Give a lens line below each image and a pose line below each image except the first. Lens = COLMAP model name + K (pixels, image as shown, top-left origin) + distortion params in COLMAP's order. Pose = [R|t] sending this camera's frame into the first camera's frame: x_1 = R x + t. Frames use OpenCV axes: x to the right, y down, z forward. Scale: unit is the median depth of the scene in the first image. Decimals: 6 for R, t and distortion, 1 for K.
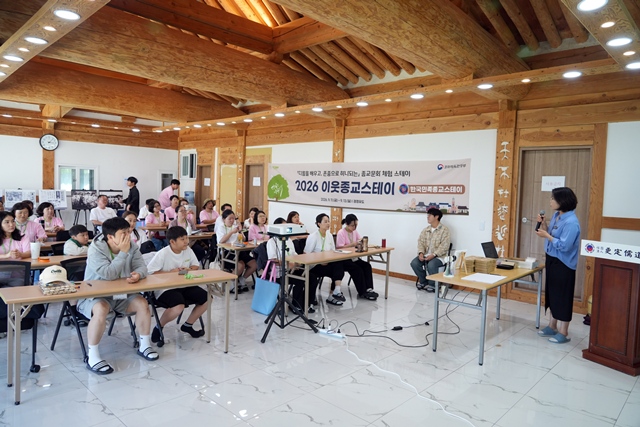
lens RADIAL K [[431.4, 0, 320.1], [0, 431.4, 210.1], [0, 0, 1]] dist [-0.002498, 0.000688]
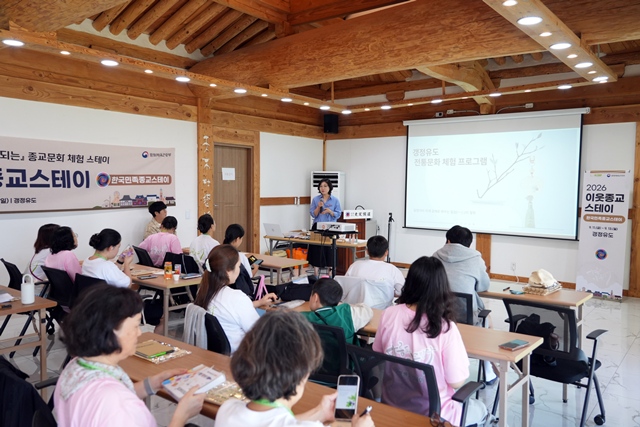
lens RADIAL K [[529.4, 0, 319.3], [0, 529.4, 213.7], [0, 0, 1]] dist [0.010486, 0.006962]
pose [[-0.102615, -0.086694, 0.990936, -0.799594], [0.036658, 0.995189, 0.090862, -0.060940], [-0.994045, 0.045649, -0.098944, 0.715814]]
